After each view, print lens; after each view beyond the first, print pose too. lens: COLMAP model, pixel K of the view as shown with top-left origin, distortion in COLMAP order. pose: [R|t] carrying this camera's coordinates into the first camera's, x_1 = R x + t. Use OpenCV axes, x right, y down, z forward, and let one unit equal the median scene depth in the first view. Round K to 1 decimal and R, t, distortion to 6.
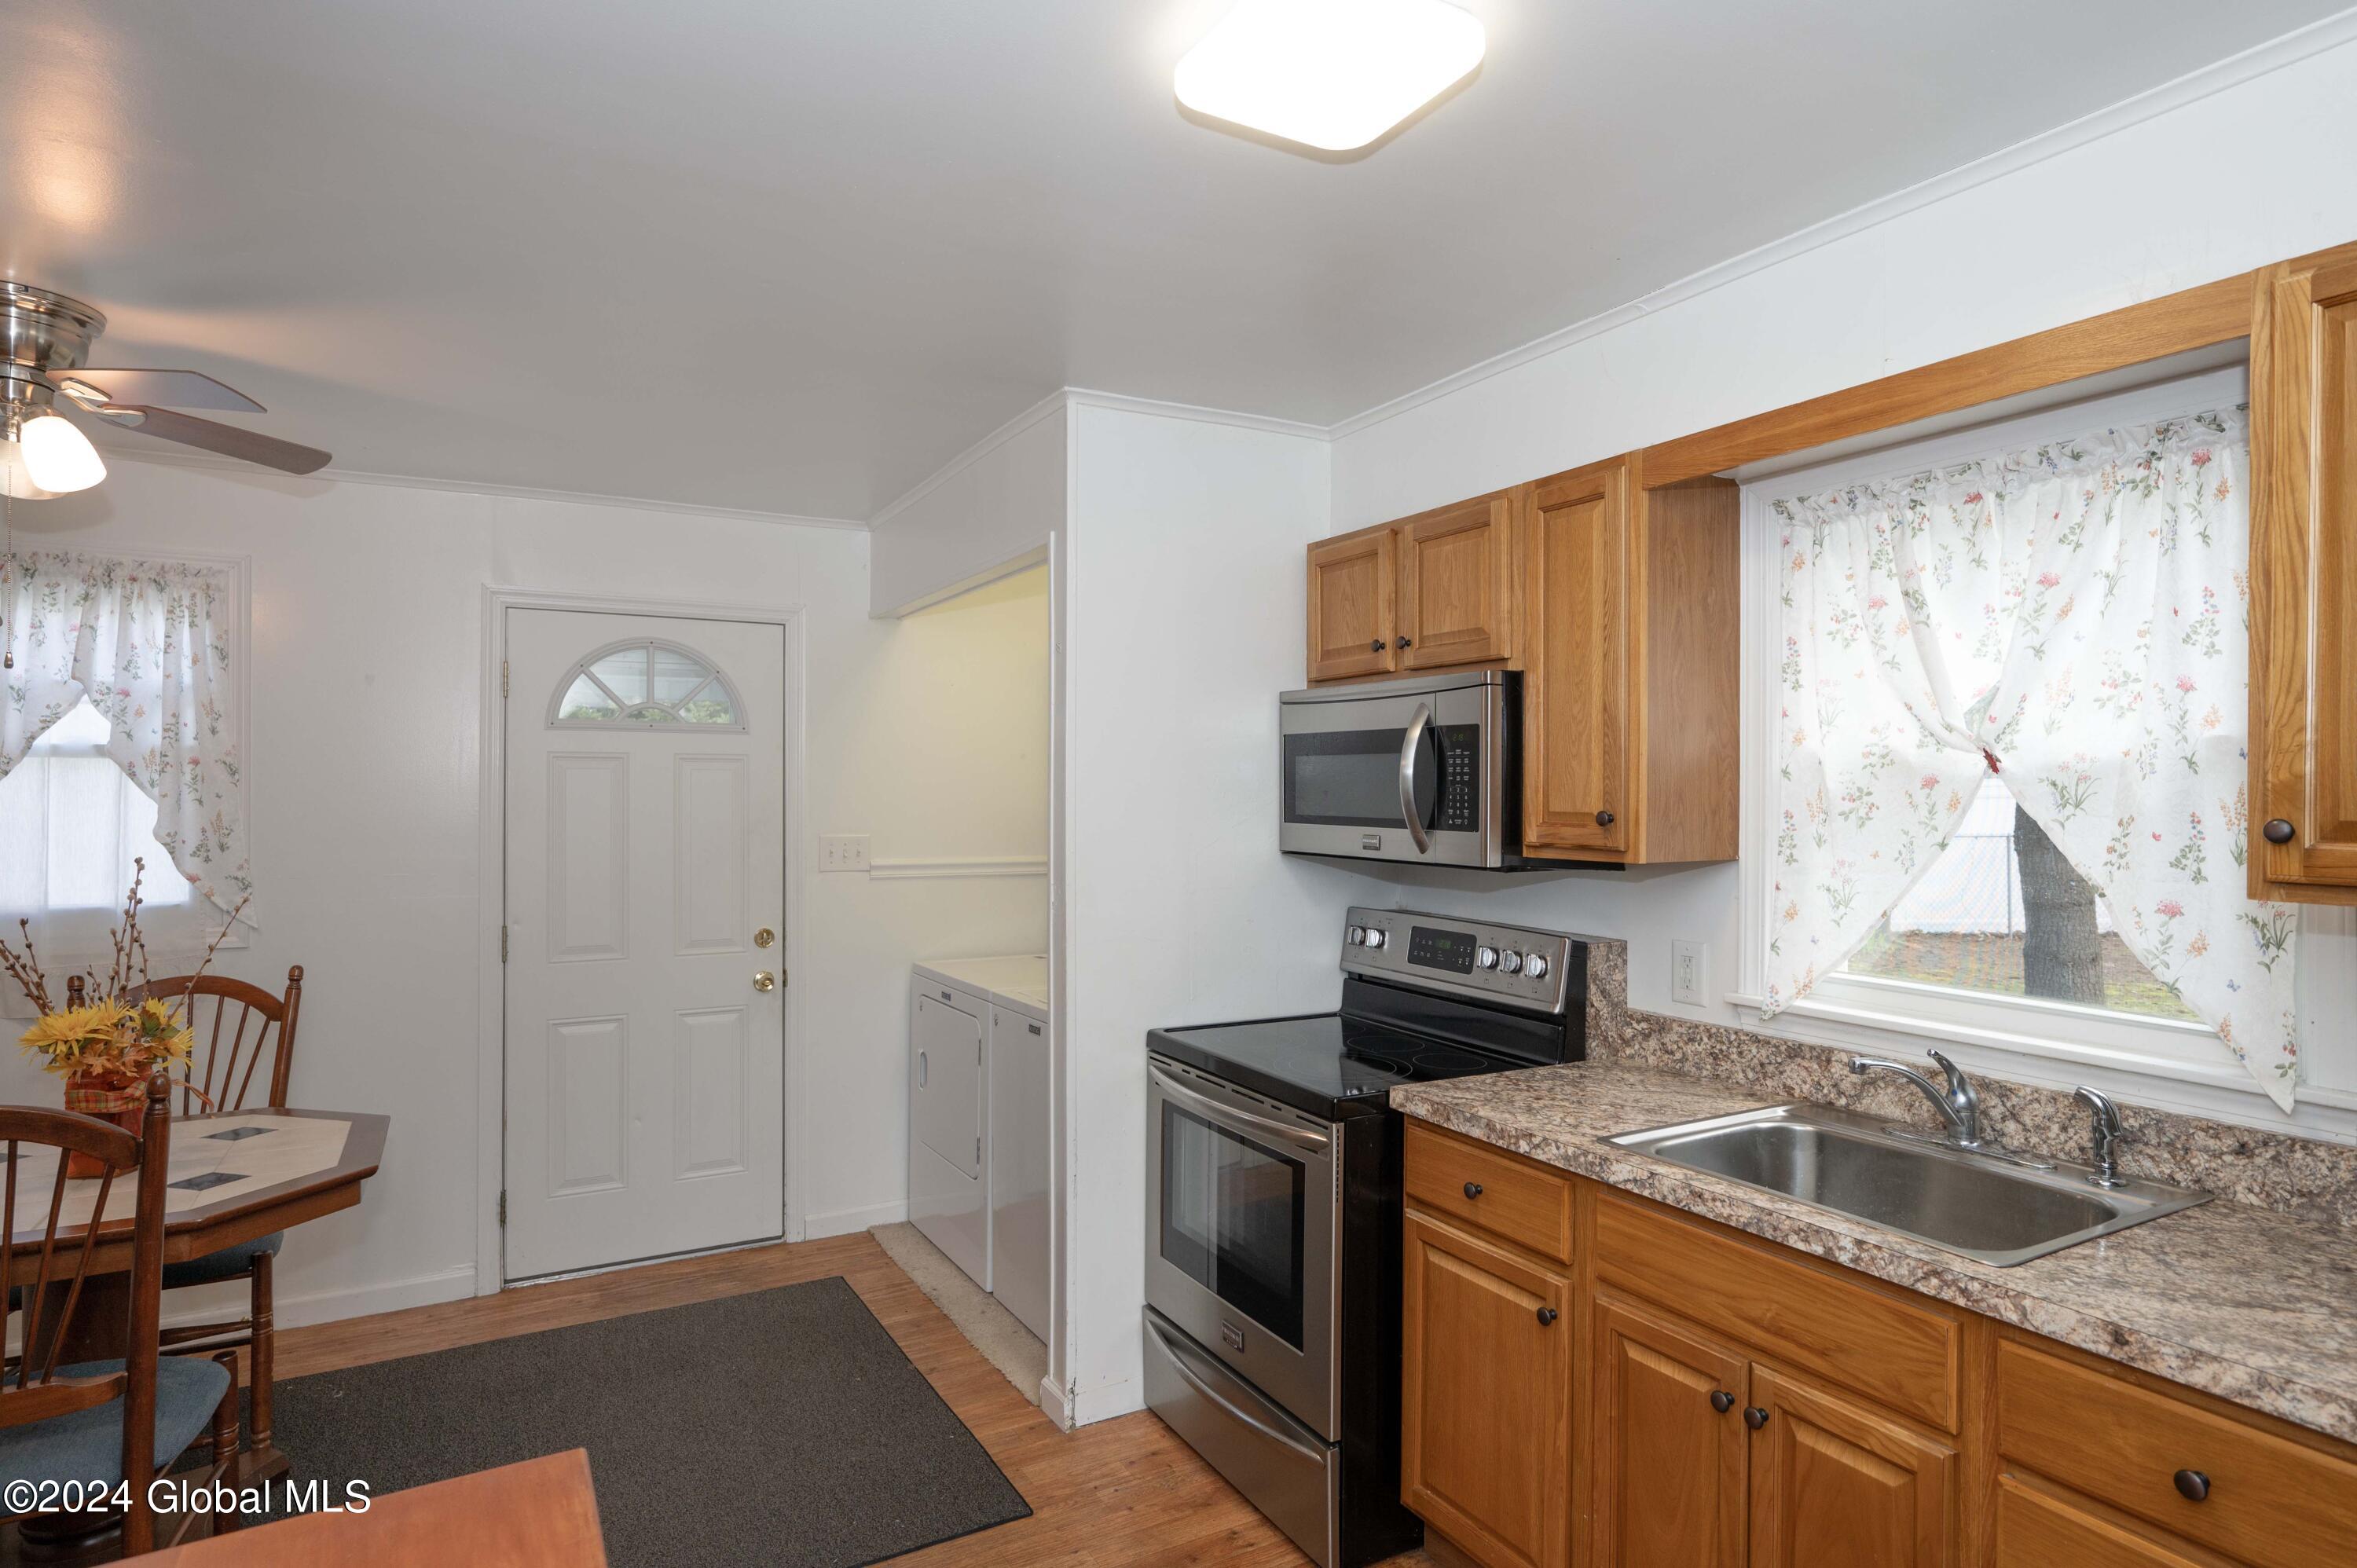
lens RADIAL K [[1219.5, 0, 1176.8], [0, 1219.5, 785.8], [0, 0, 1]] dist [-0.040508, -0.000503]
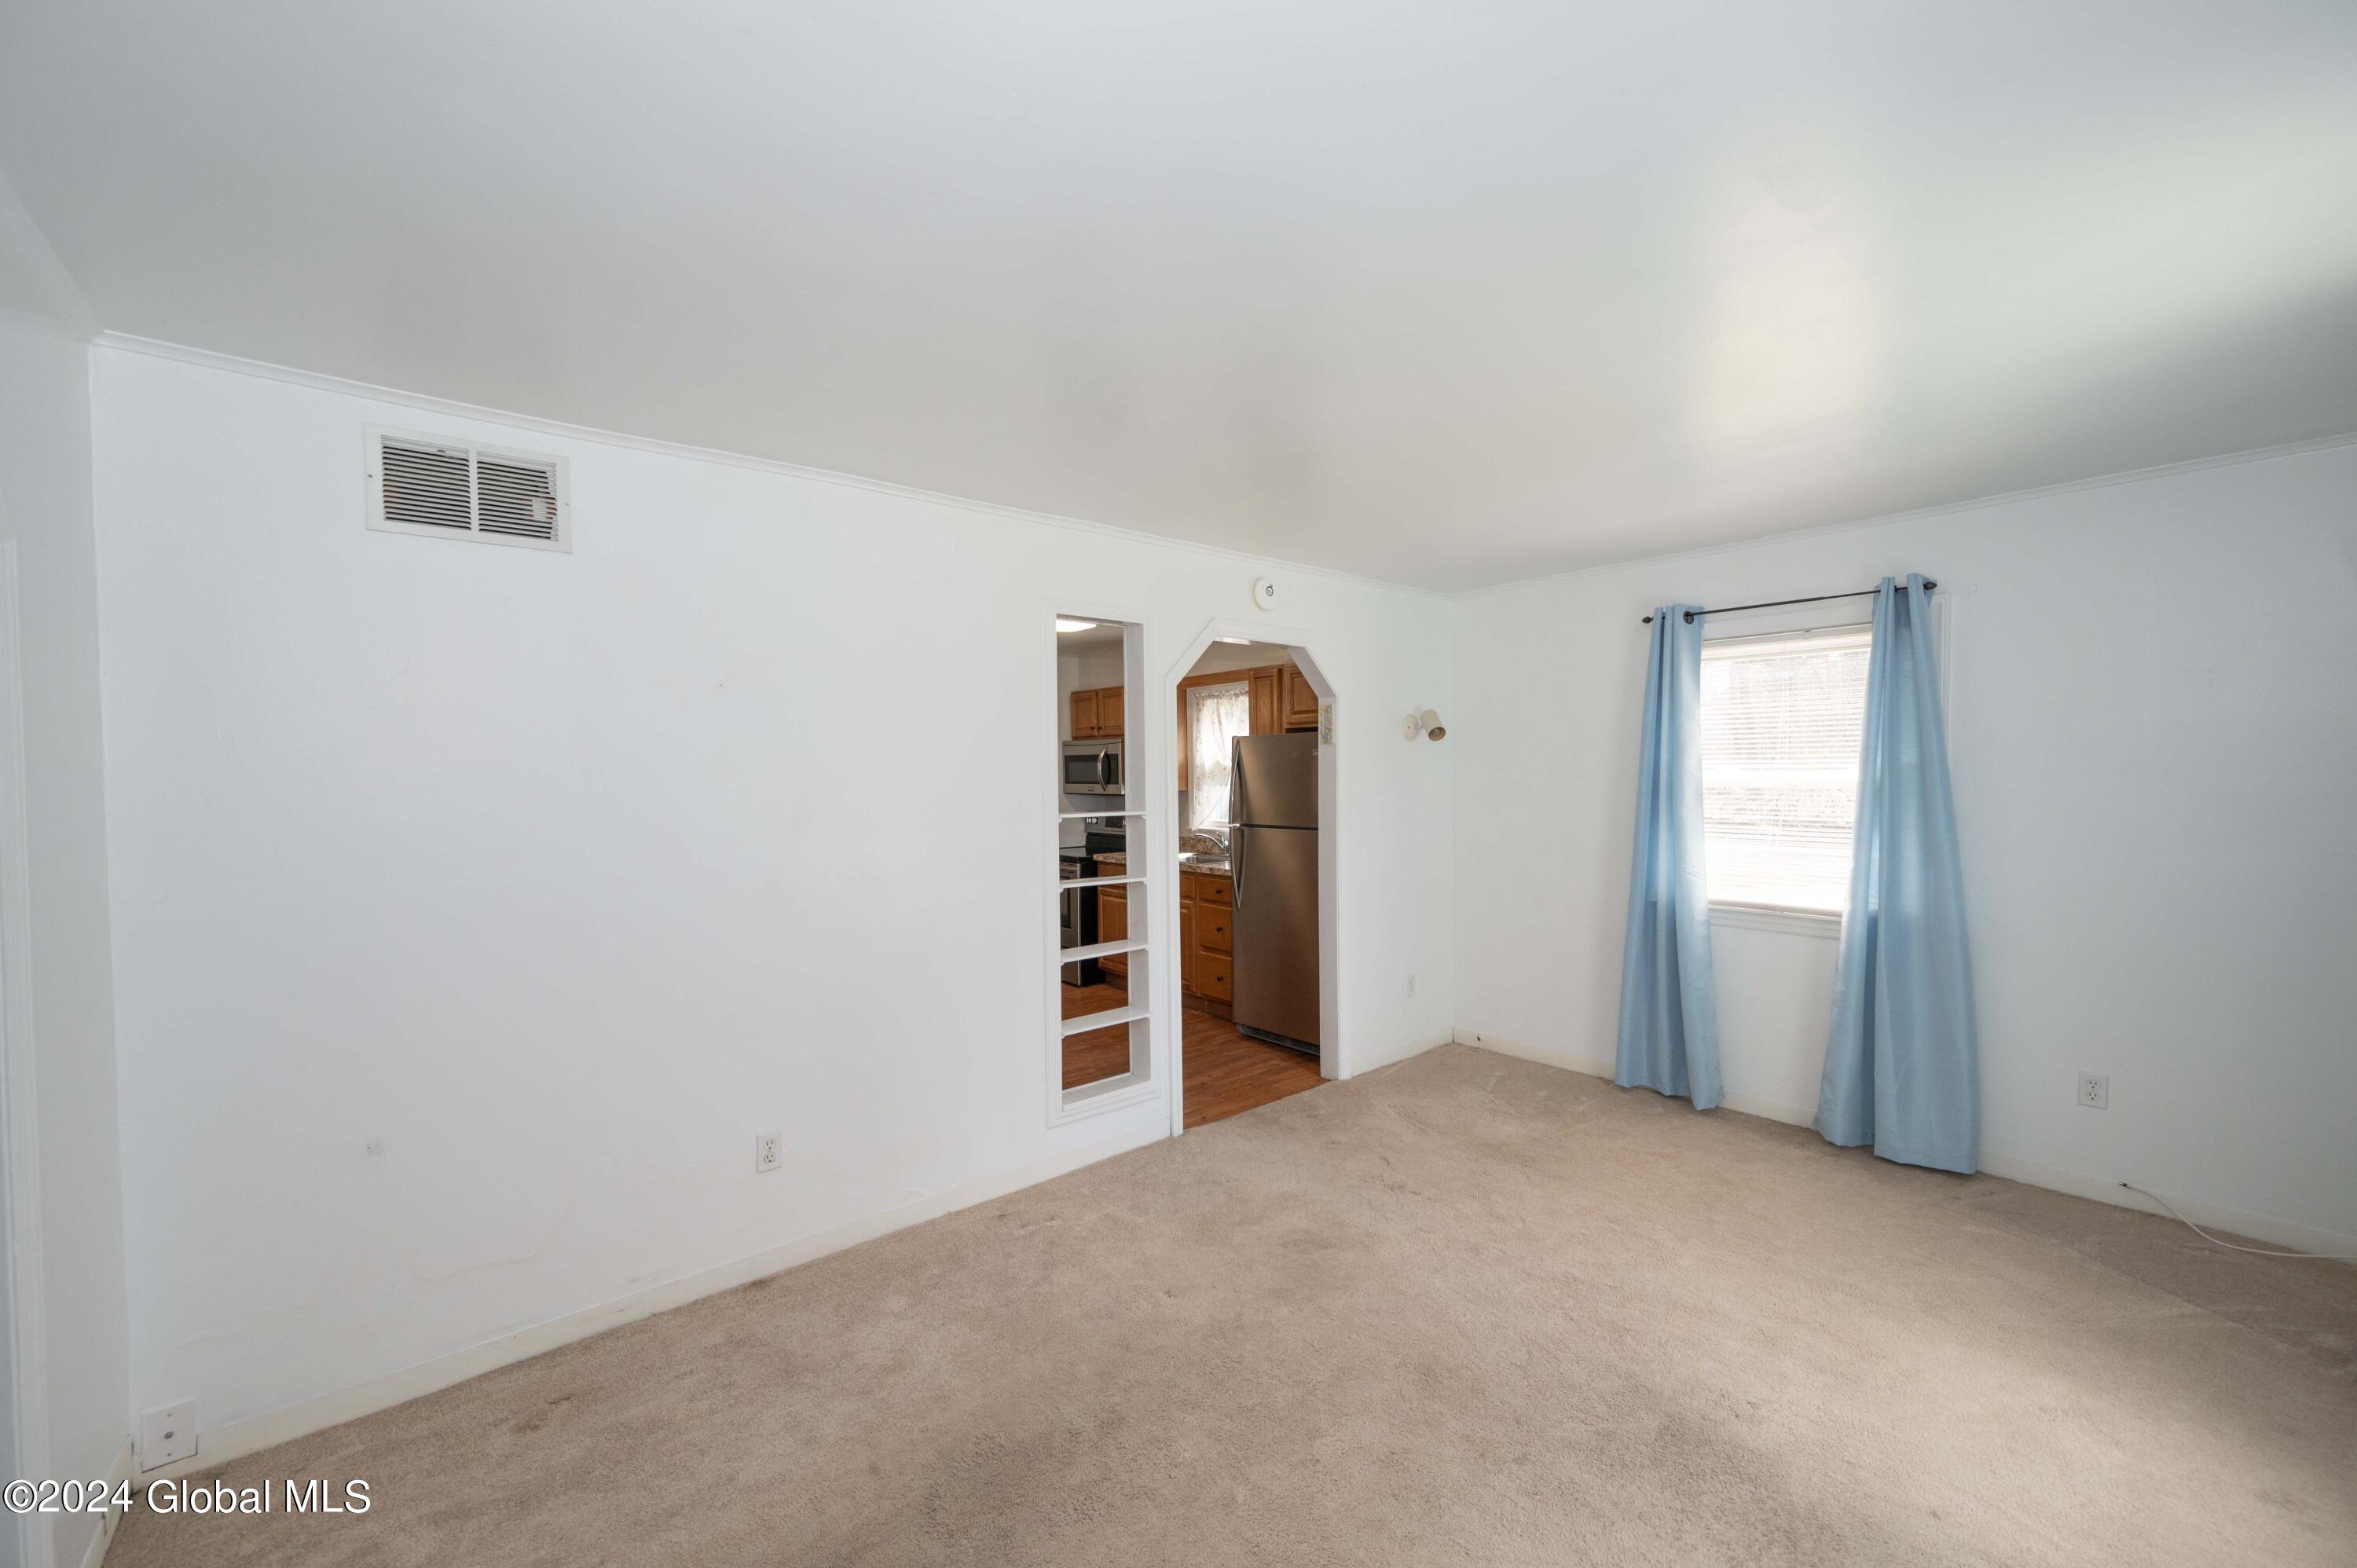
lens RADIAL K [[945.1, 0, 1179.4], [0, 945.1, 782.6], [0, 0, 1]] dist [0.001909, 0.000061]
pose [[0.981411, -0.025526, 0.190213, -0.095452], [0.020930, 0.999439, 0.026129, -0.034079], [-0.190774, -0.021662, 0.981395, -1.627023]]
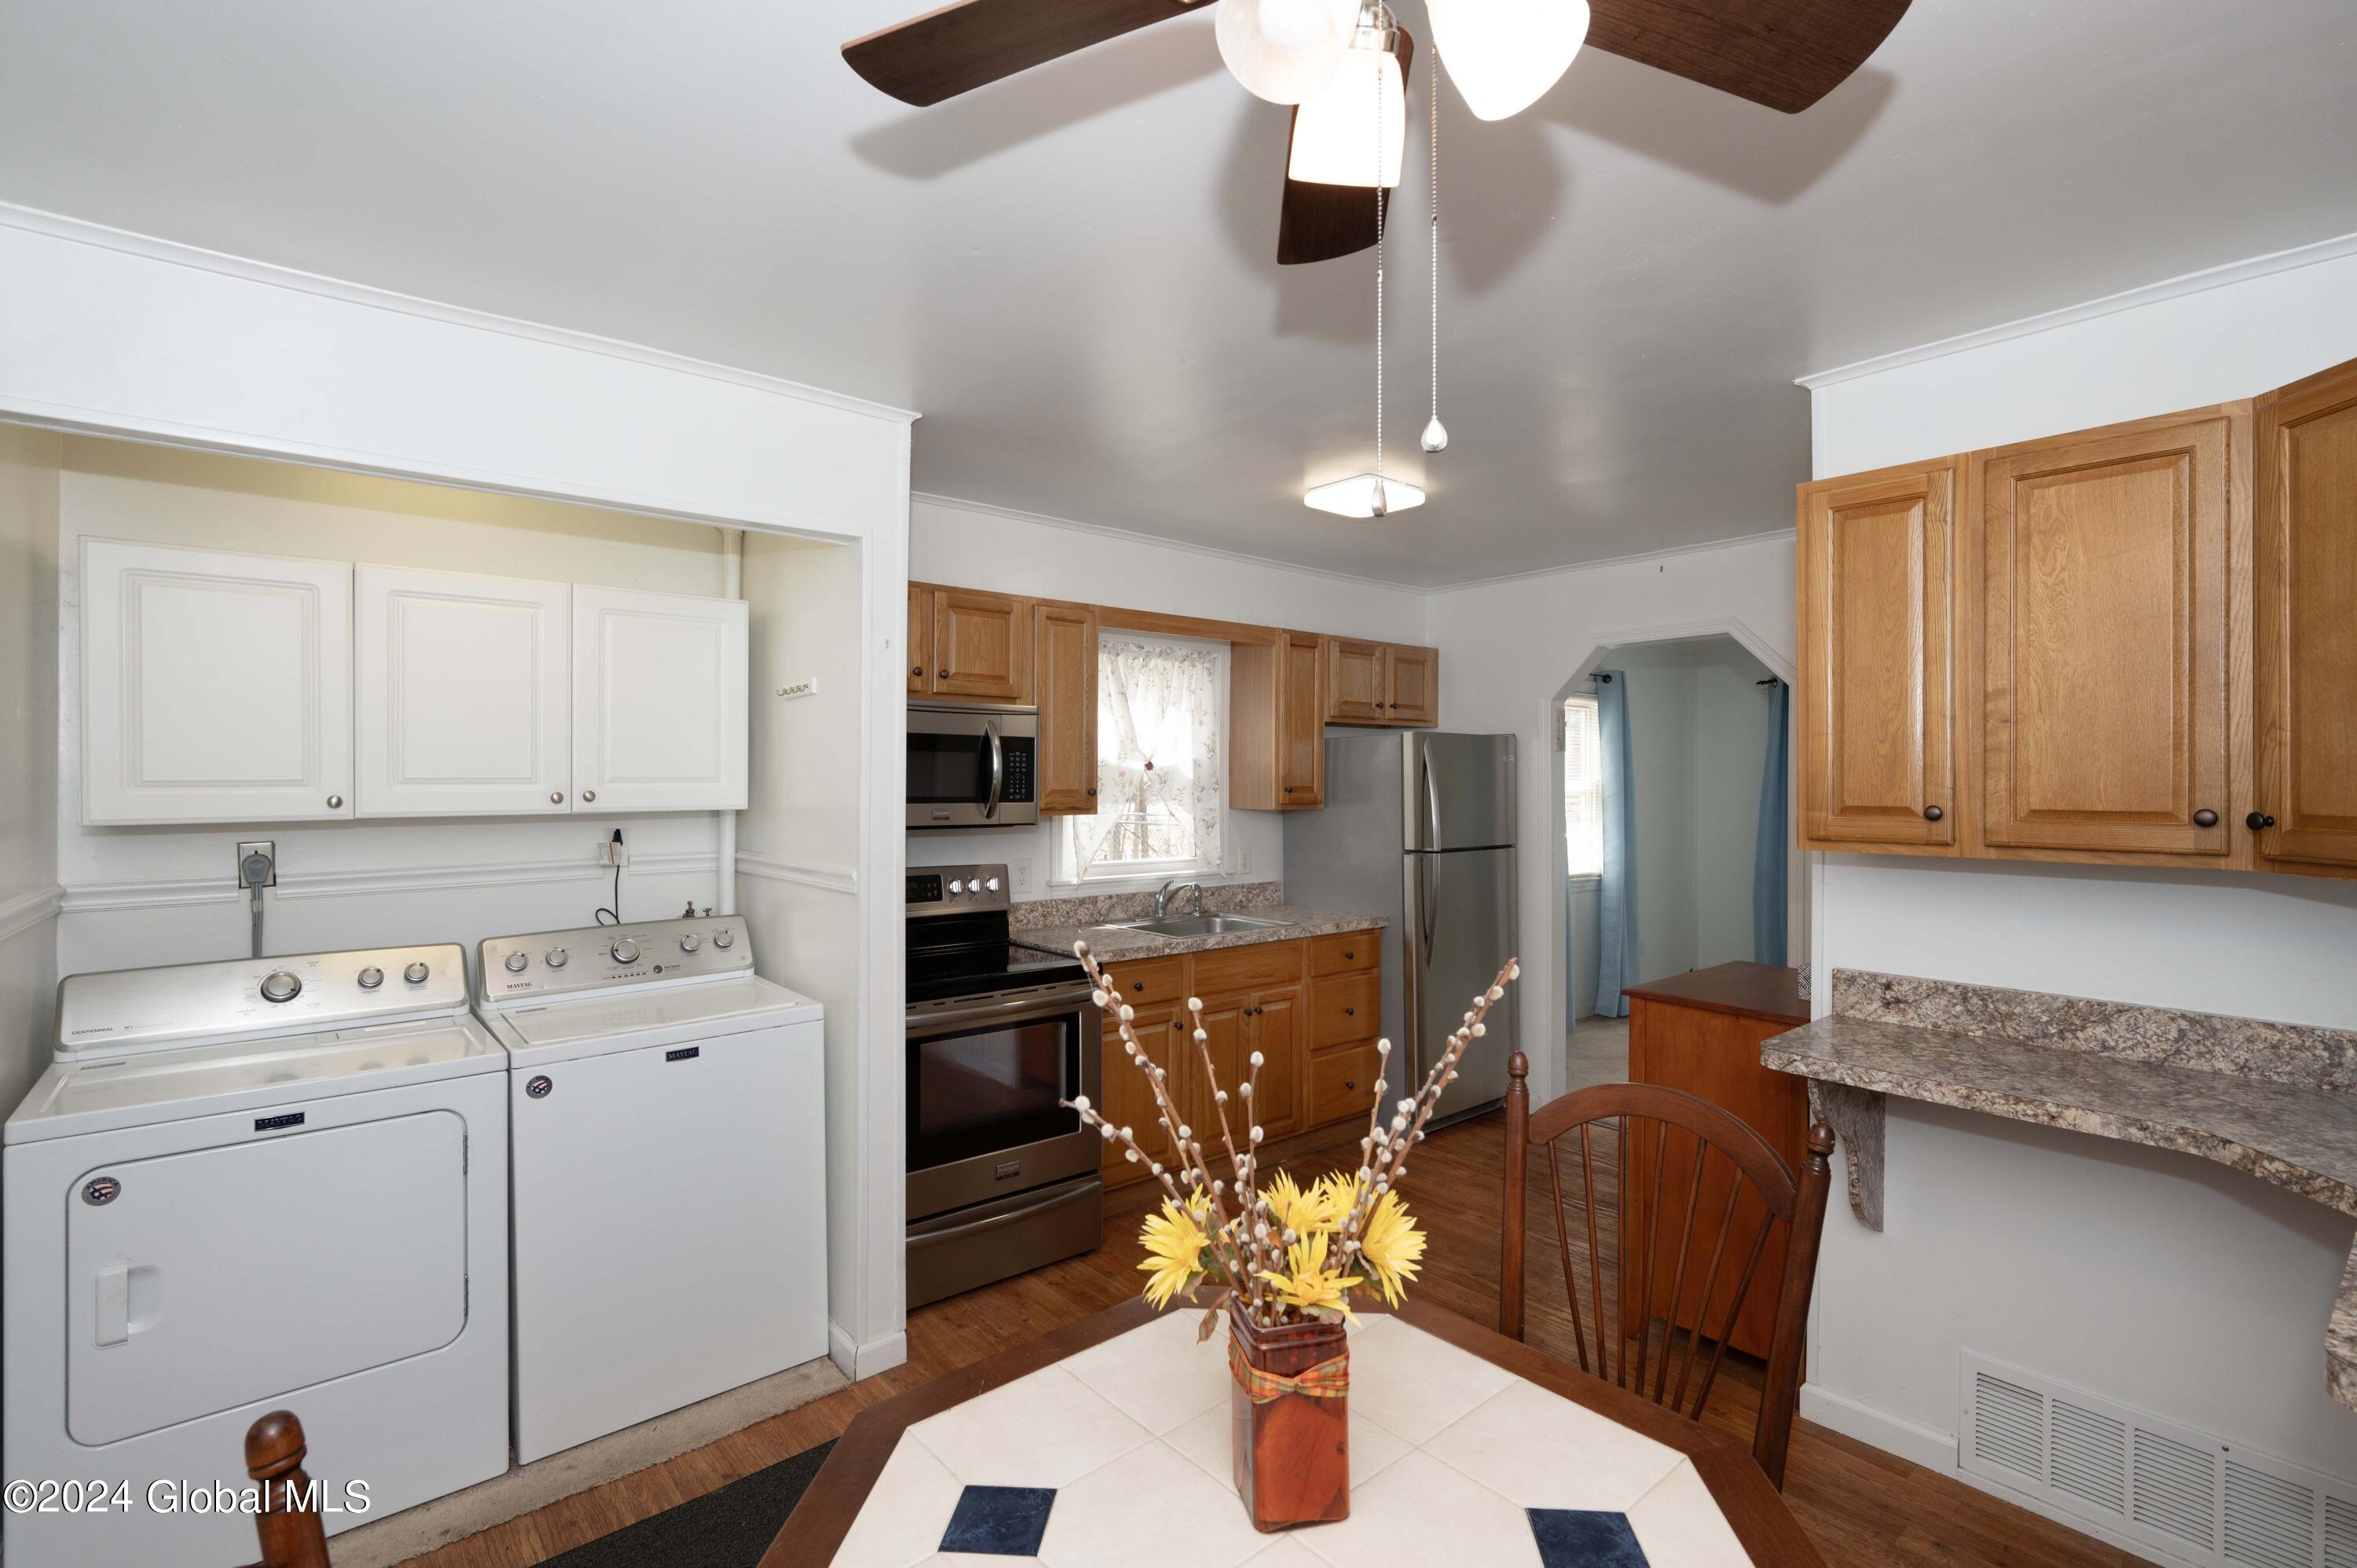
lens RADIAL K [[1075.1, 0, 1187.7], [0, 1075.1, 784.1], [0, 0, 1]] dist [0.000936, 0.000049]
pose [[-0.195318, -0.010941, 0.980679, -1.154499], [-0.009772, 0.999910, 0.009209, -0.002648], [-0.980691, -0.007785, -0.195407, 1.012991]]
